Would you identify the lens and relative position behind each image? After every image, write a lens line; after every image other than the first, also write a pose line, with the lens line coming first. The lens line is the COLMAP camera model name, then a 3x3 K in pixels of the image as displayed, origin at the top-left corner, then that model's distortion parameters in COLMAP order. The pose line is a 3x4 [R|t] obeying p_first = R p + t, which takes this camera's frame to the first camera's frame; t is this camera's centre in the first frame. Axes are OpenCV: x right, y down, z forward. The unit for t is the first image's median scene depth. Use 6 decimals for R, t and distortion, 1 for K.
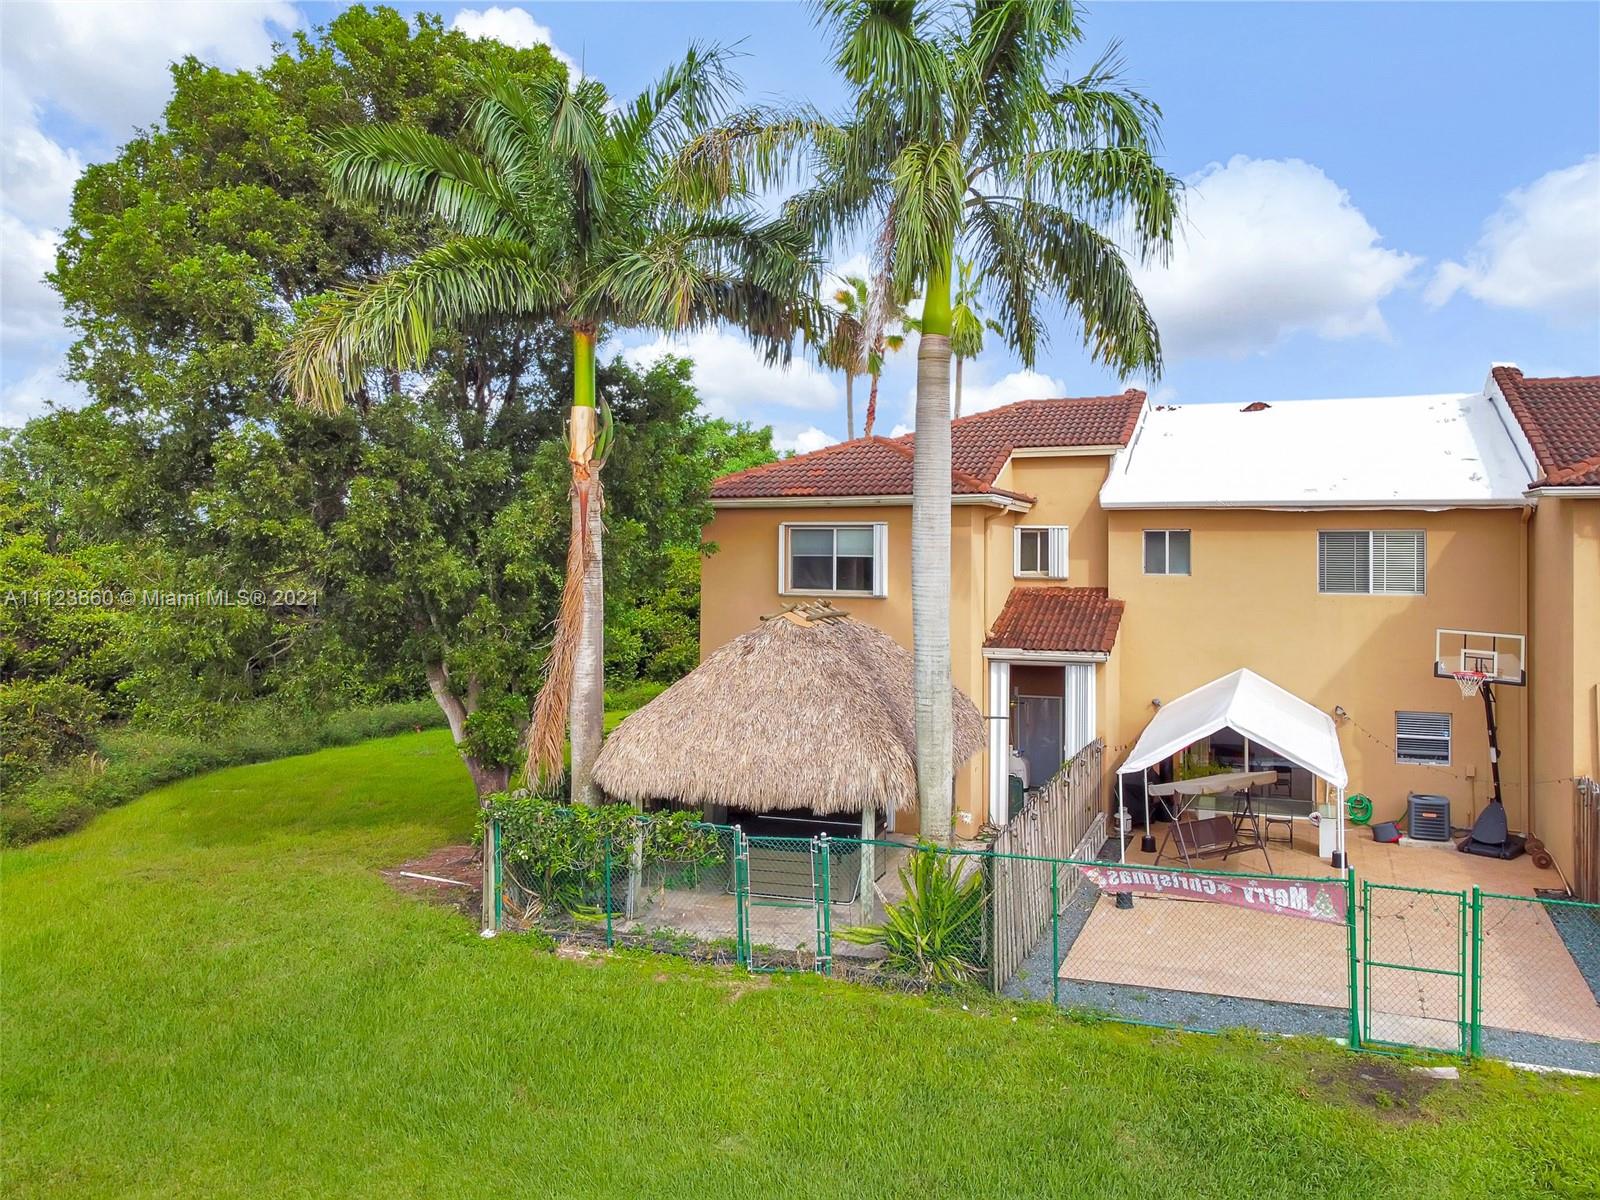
lens RADIAL K [[1220.9, 0, 802.6], [0, 1220.9, 545.3], [0, 0, 1]] dist [-0.007630, -0.002574]
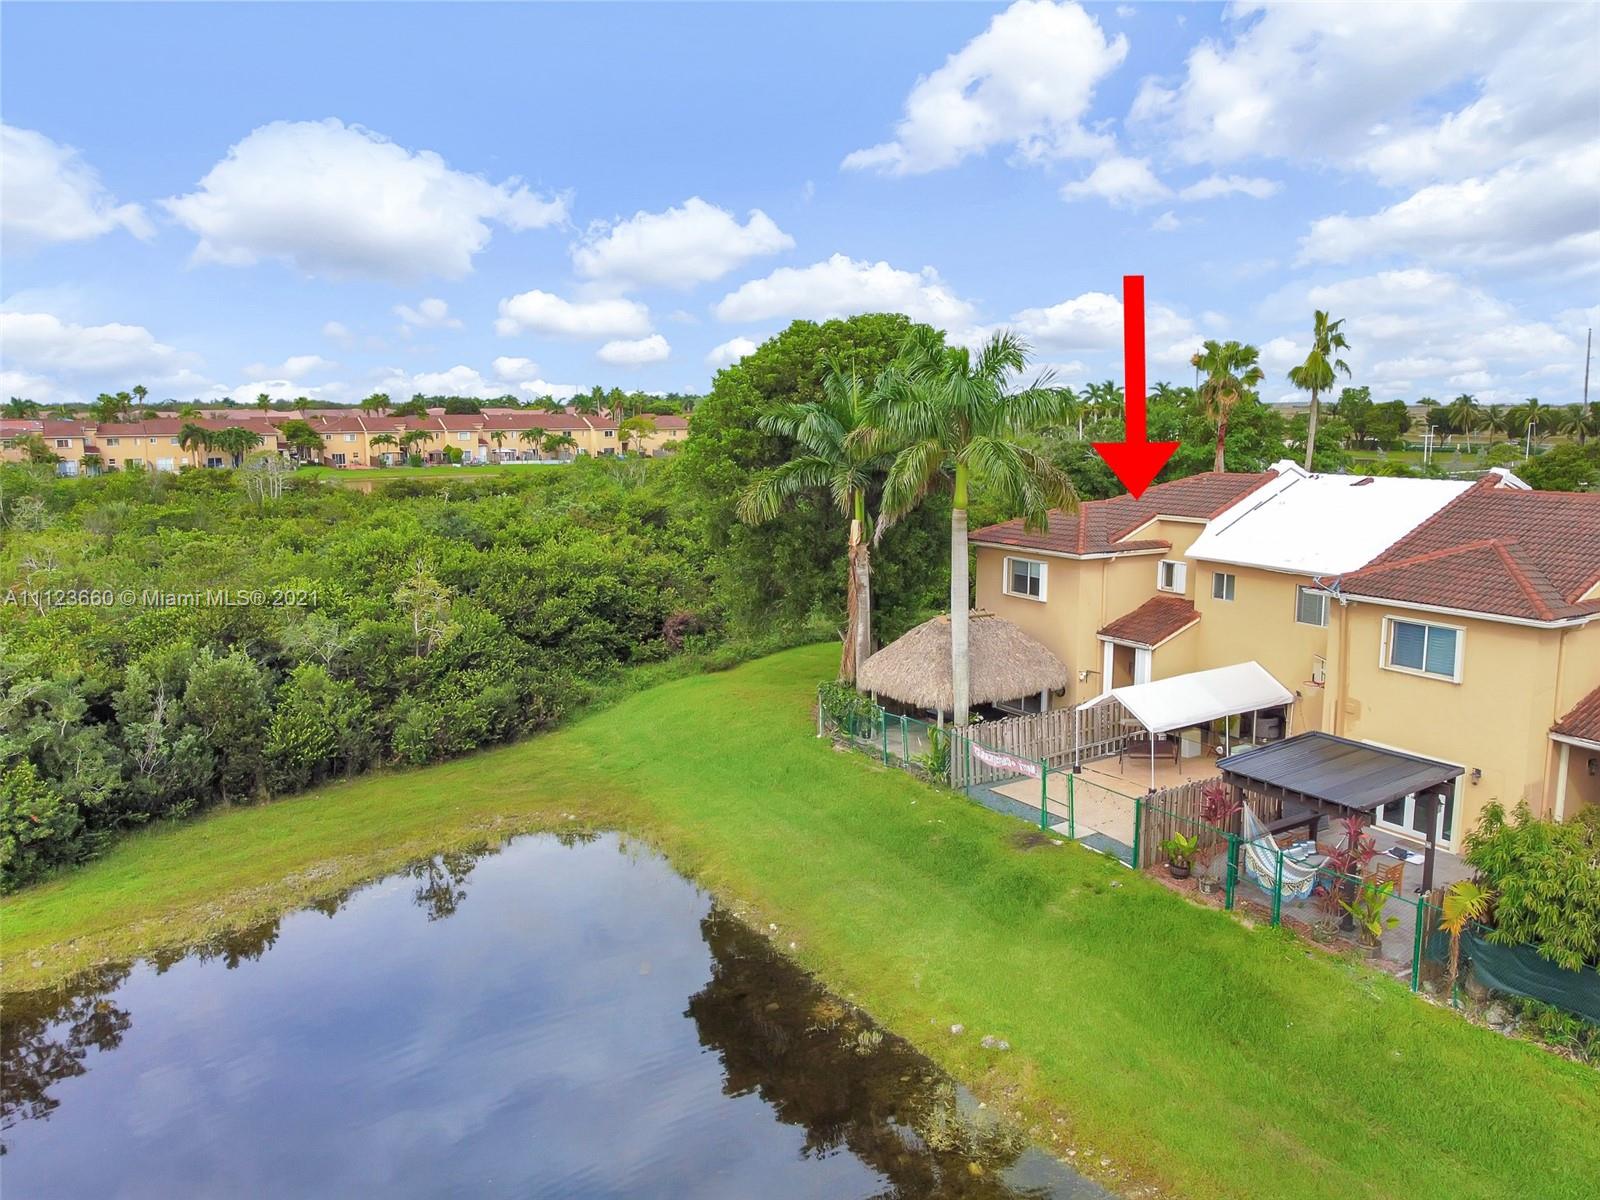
lens RADIAL K [[1220.9, 0, 802.6], [0, 1220.9, 545.3], [0, 0, 1]] dist [-0.007630, -0.002574]
pose [[0.797584, 0.063976, -0.599806, 0.892677], [0.006713, 0.993357, 0.114879, -0.262538], [0.603171, -0.095653, 0.791856, -0.703345]]
